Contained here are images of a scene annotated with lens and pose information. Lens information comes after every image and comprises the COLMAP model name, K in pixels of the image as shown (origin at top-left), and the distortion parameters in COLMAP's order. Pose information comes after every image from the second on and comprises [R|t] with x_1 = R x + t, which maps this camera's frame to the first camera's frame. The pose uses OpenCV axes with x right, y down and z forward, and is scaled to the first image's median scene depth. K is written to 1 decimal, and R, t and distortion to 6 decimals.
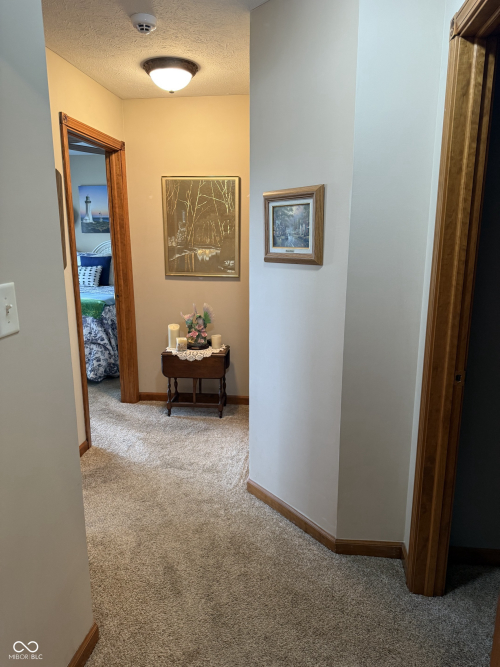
lens RADIAL K [[458.6, 0, 250.0], [0, 458.6, 333.5], [0, 0, 1]] dist [-0.001094, -0.000436]
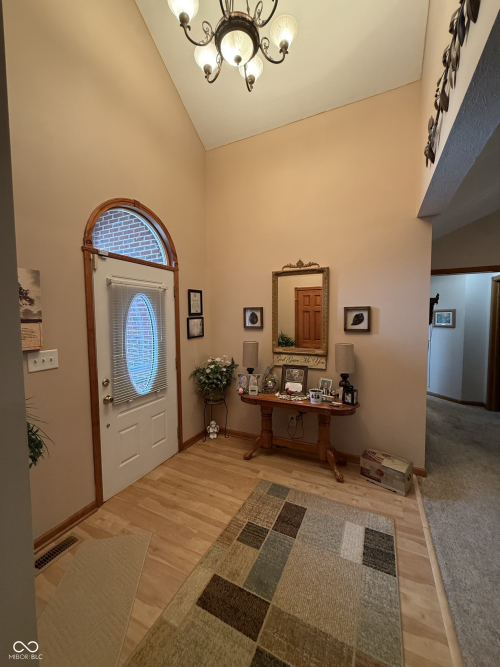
lens RADIAL K [[267.4, 0, 249.1], [0, 267.4, 331.7], [0, 0, 1]] dist [-0.001869, -0.000118]
pose [[0.946528, 0.007735, -0.322528, -0.768938], [-0.058145, 0.987432, -0.146957, 0.324614], [0.317338, 0.157852, 0.935083, -1.704686]]
